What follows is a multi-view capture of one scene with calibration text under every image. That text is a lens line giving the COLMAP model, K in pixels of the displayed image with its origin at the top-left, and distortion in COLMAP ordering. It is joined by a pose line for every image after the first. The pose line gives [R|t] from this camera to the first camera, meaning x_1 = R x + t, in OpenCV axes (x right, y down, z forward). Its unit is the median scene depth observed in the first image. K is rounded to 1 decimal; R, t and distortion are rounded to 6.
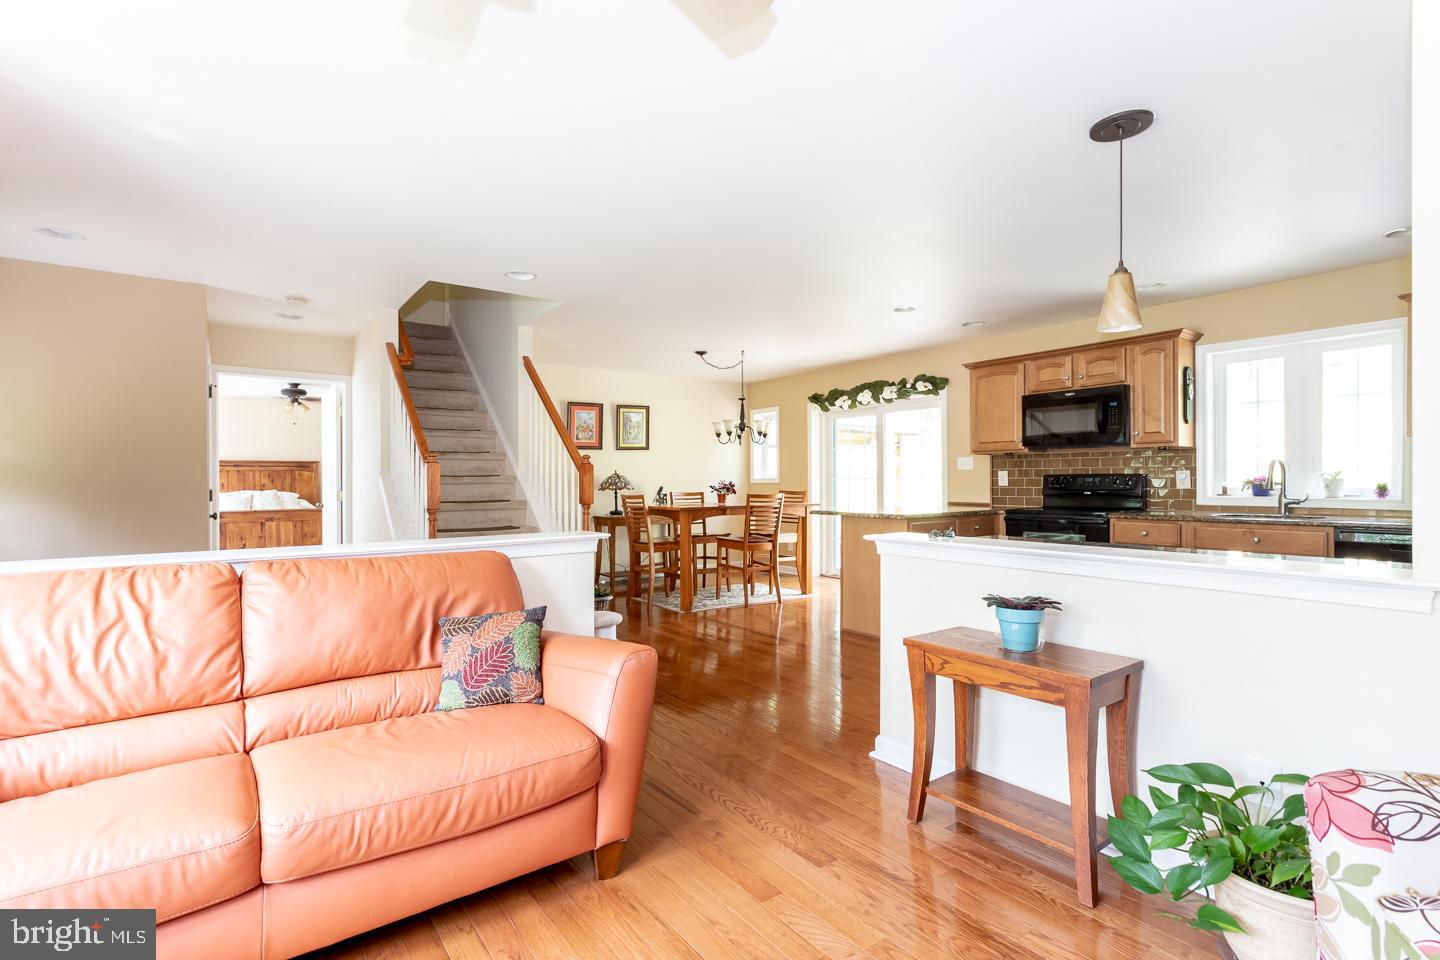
lens RADIAL K [[681.4, 0, 709.3], [0, 681.4, 484.1], [0, 0, 1]] dist [0.000614, 0.000393]
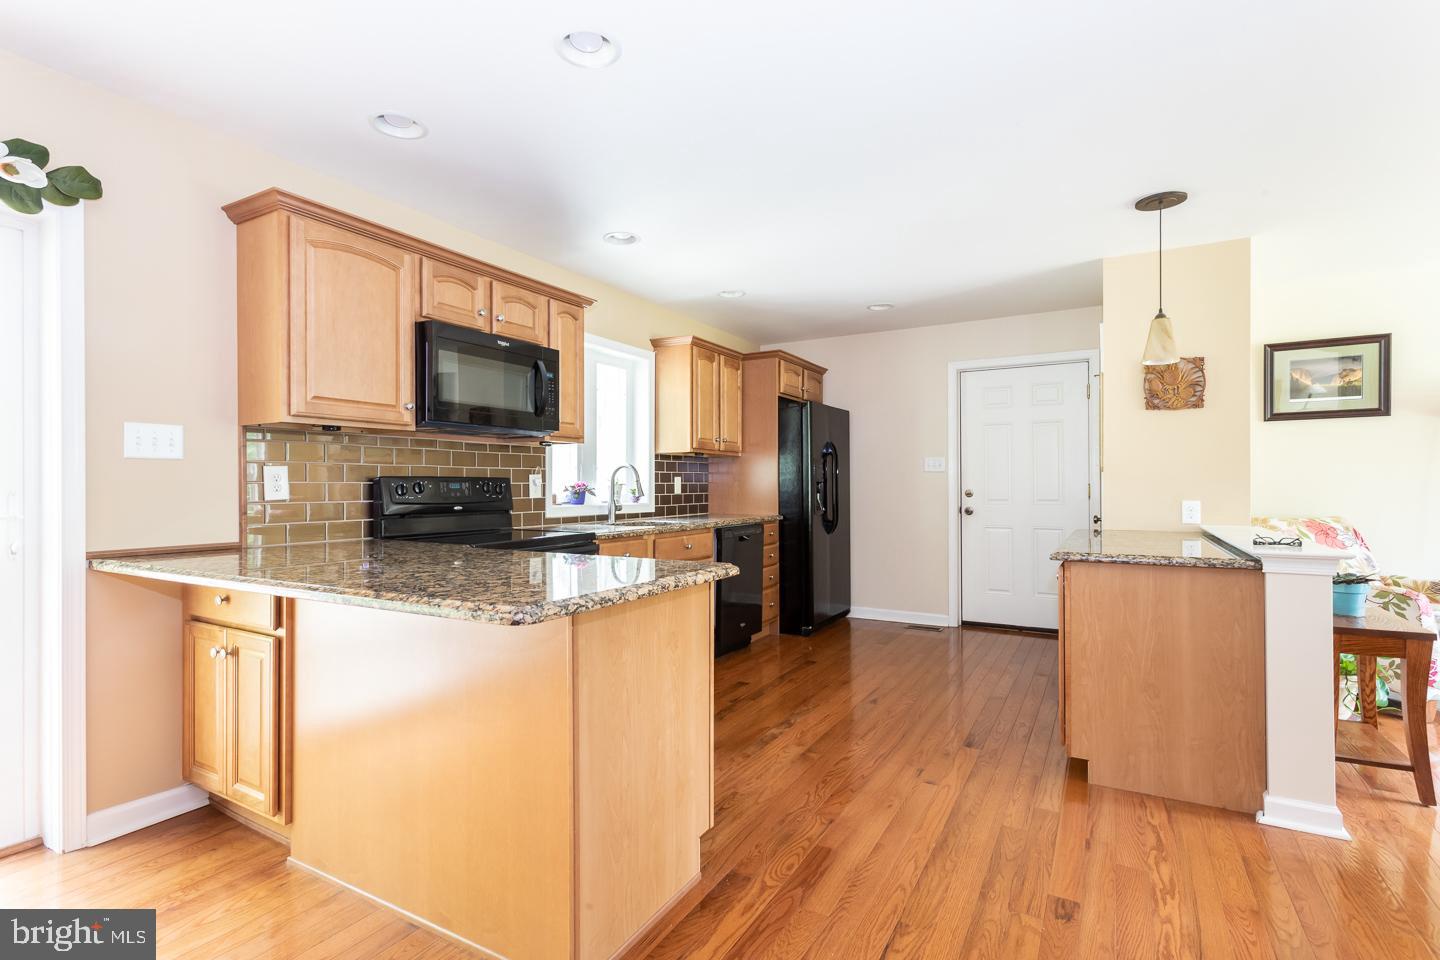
lens RADIAL K [[681.4, 0, 709.3], [0, 681.4, 484.1], [0, 0, 1]] dist [0.000614, 0.000393]
pose [[-0.403786, 0.005167, 0.914839, -0.087280], [0.006906, 0.999973, -0.002600, -0.004907], [-0.914827, 0.005268, -0.403810, 1.004289]]
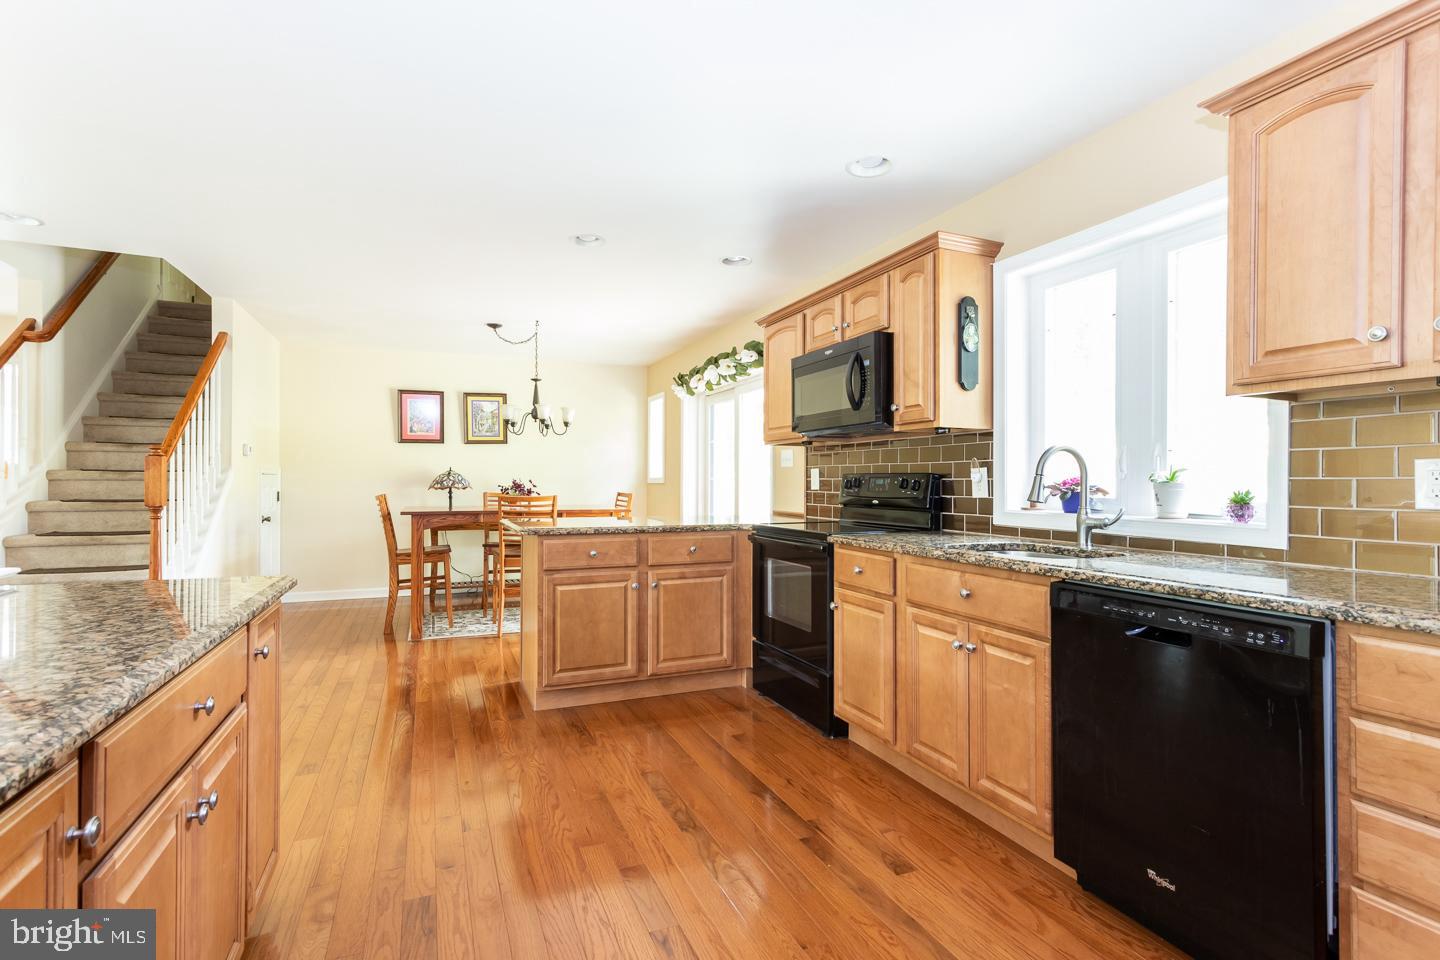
lens RADIAL K [[680.7, 0, 716.1], [0, 680.7, 475.2], [0, 0, 1]] dist [-0.001292, 0.000136]
pose [[0.975139, 0.006024, -0.221512, 0.531169], [-0.008848, 0.999892, -0.011759, -0.003505], [0.221418, 0.013427, 0.975087, 0.308578]]
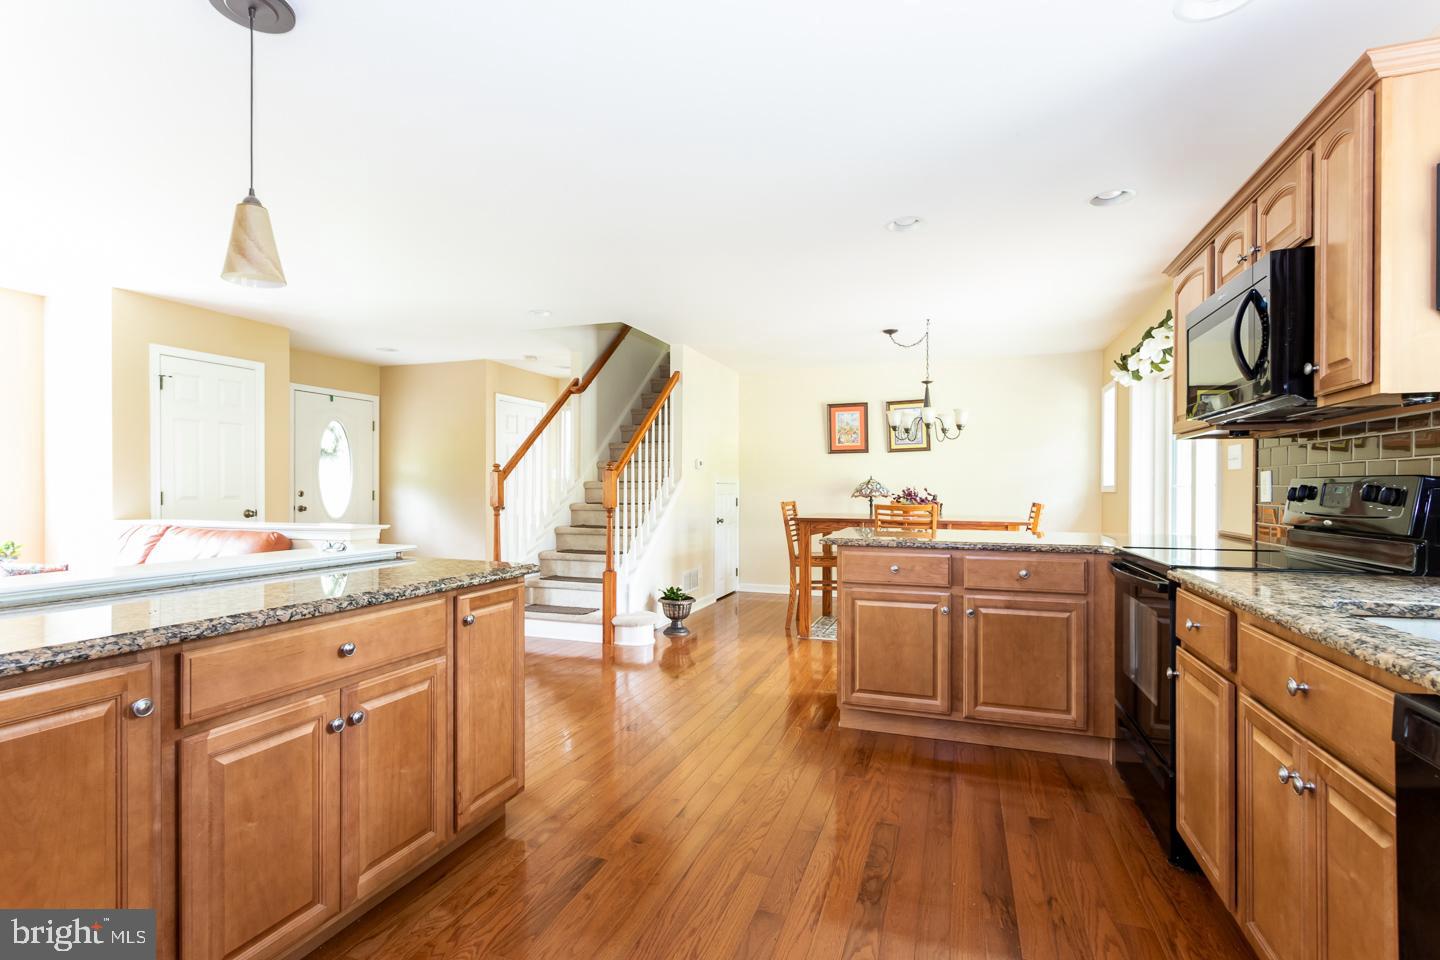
lens RADIAL K [[681.4, 0, 709.3], [0, 681.4, 484.1], [0, 0, 1]] dist [0.000614, 0.000393]
pose [[0.559282, 0.001787, -0.828975, 0.664391], [-0.009136, 0.999950, -0.004008, -0.004927], [0.828927, 0.009815, 0.559271, 0.442558]]
